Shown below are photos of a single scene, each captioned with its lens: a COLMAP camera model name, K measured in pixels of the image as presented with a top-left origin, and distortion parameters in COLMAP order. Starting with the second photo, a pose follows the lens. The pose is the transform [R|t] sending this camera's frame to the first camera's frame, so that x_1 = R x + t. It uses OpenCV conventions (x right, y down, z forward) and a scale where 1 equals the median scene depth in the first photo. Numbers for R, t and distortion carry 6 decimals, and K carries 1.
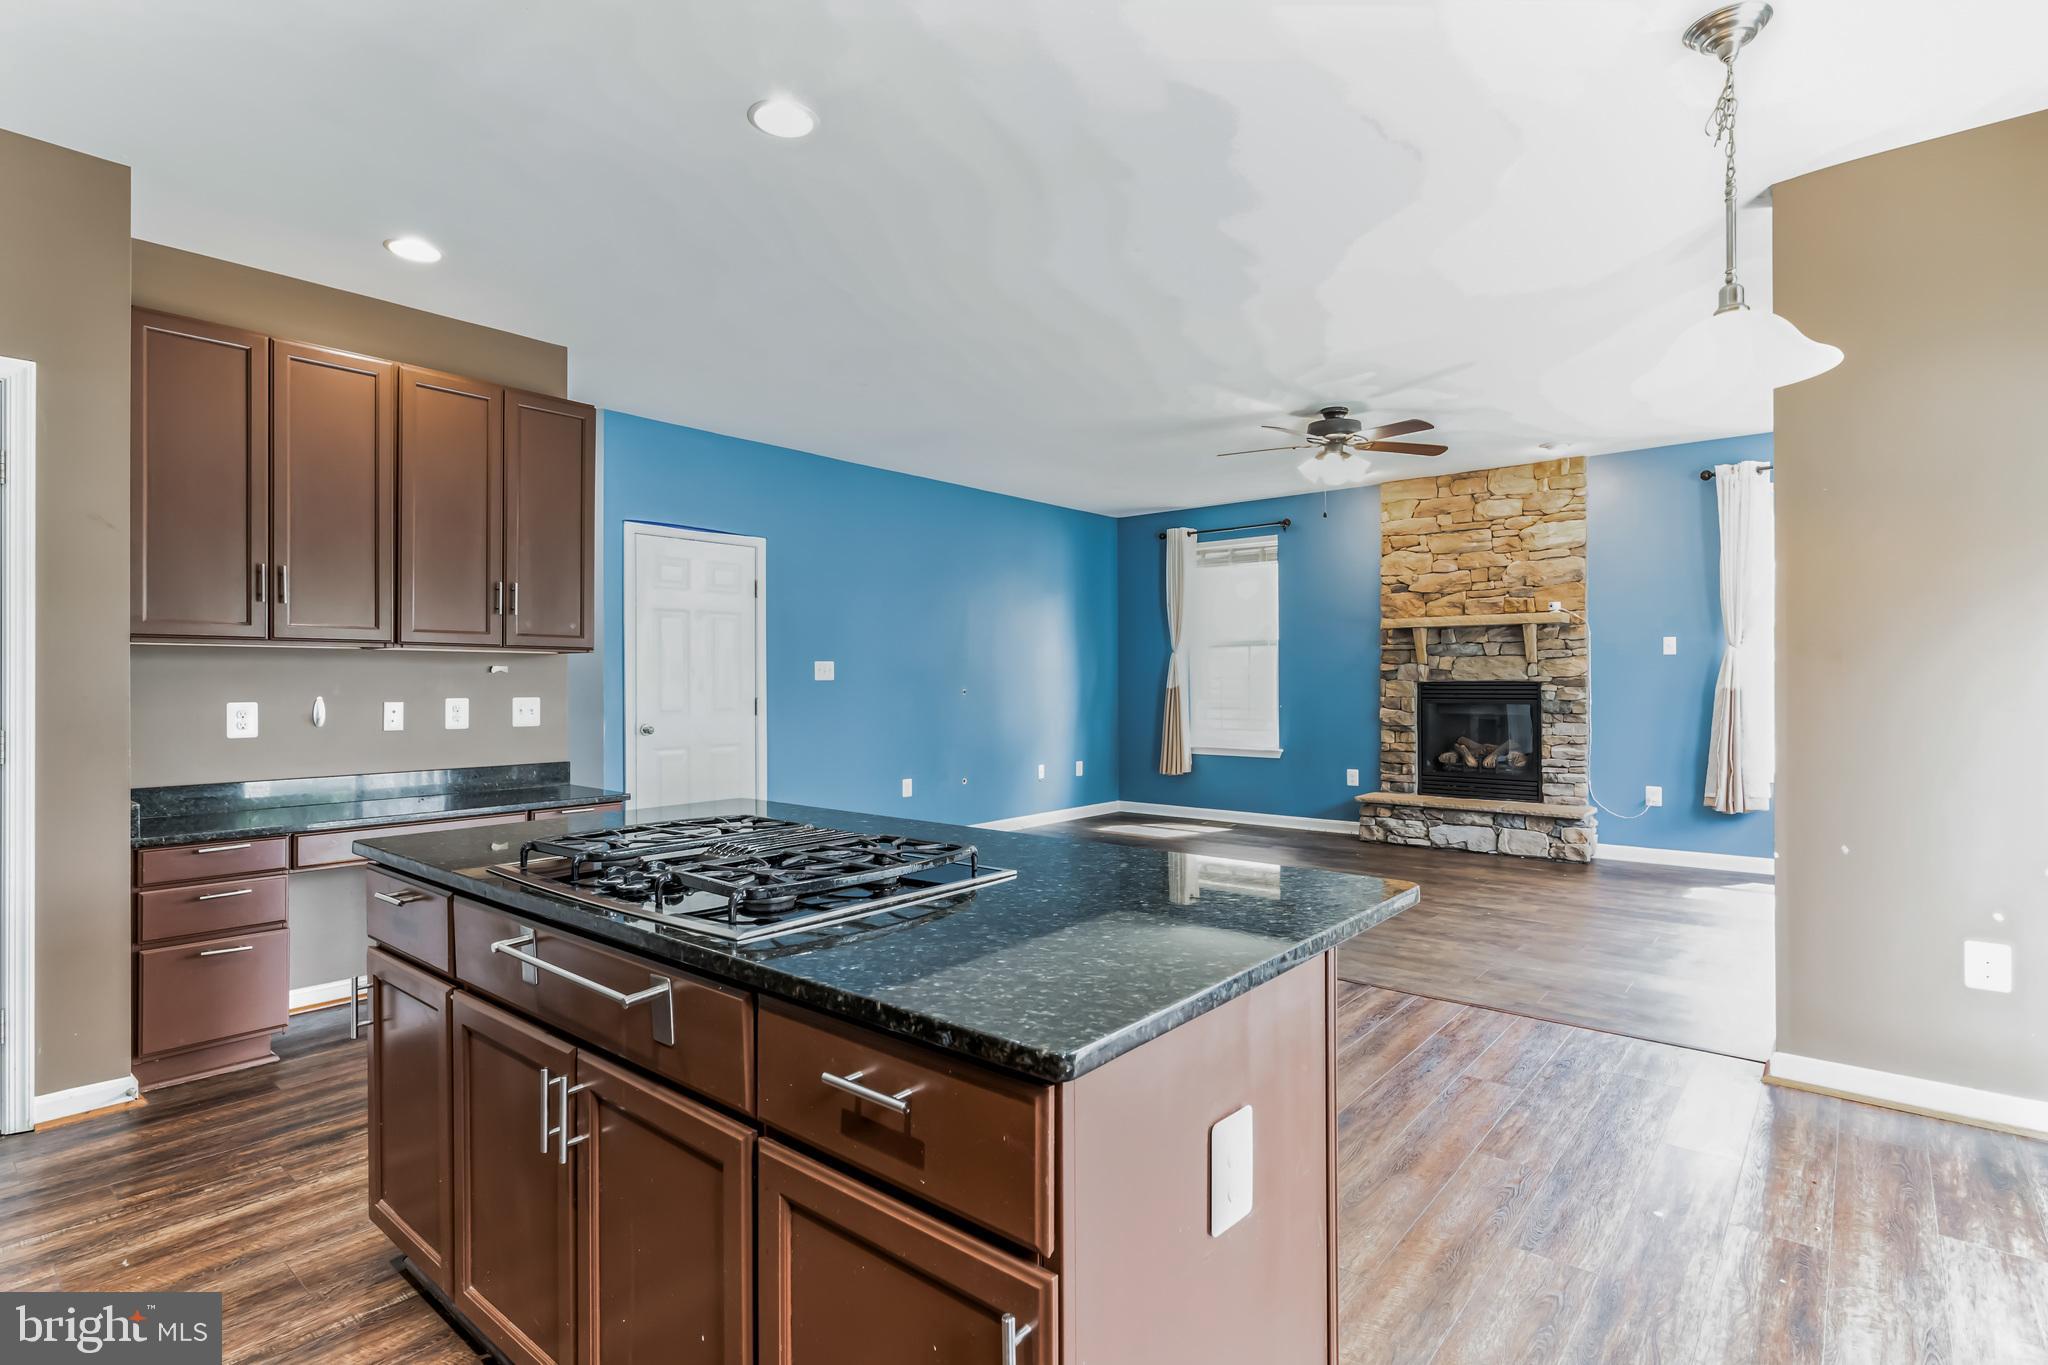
lens RADIAL K [[993.9, 0, 1025.2], [0, 993.9, 681.7], [0, 0, 1]] dist [0.002344, 0.000258]
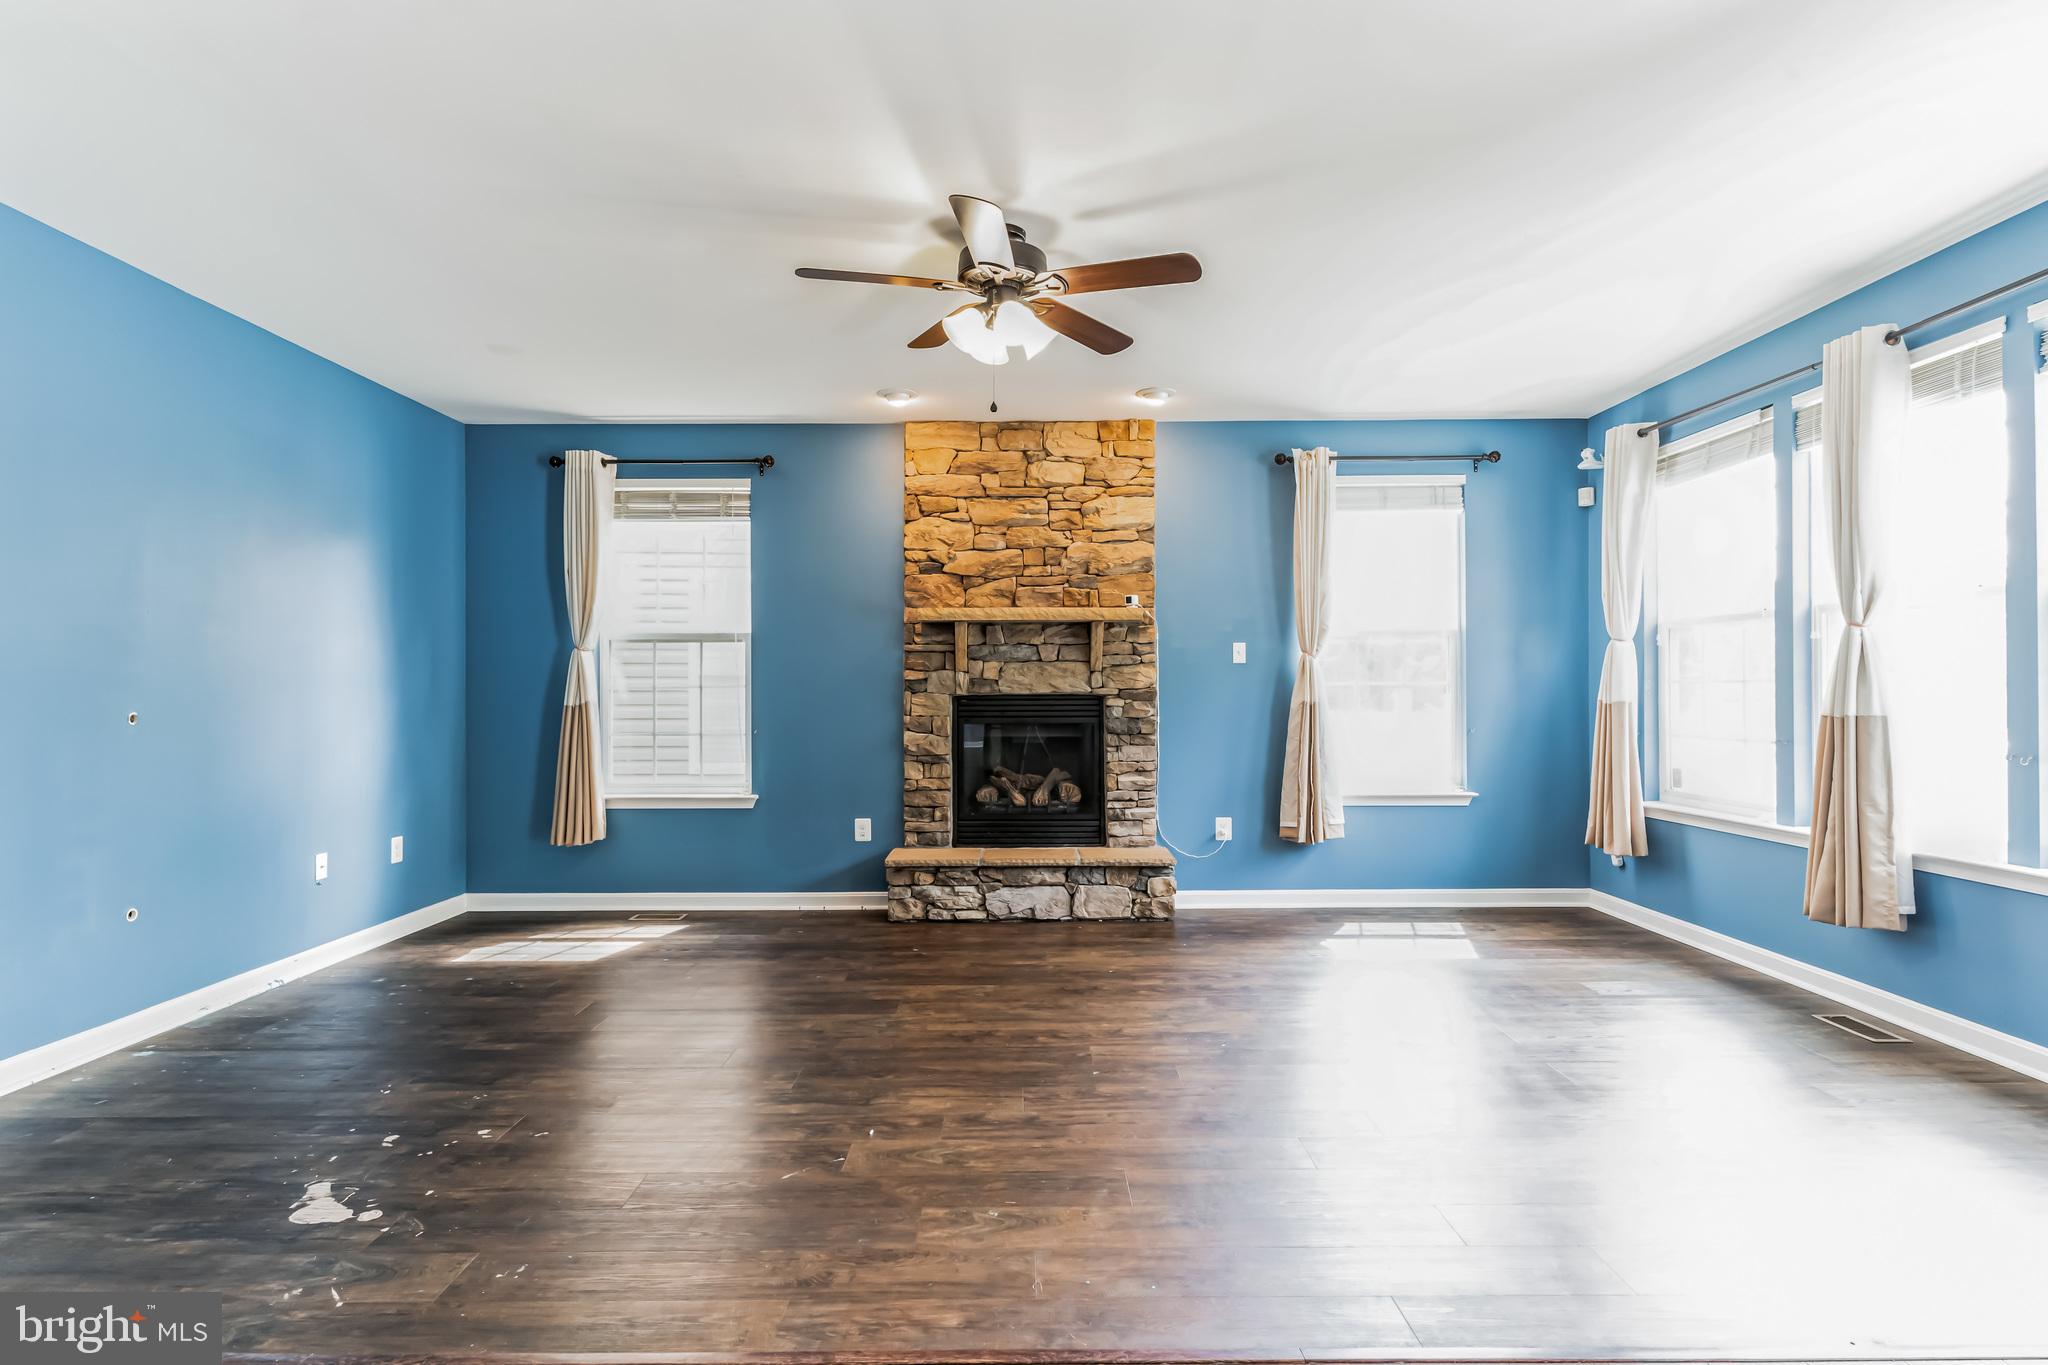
lens RADIAL K [[993.9, 0, 1026.4], [0, 993.9, 685.0], [0, 0, 1]] dist [0.002344, 0.000258]
pose [[0.768380, 0.007367, 0.639952, -0.039684], [0.001250, 0.999915, -0.013013, 0.002400], [-0.639993, 0.010799, 0.768305, 0.408269]]
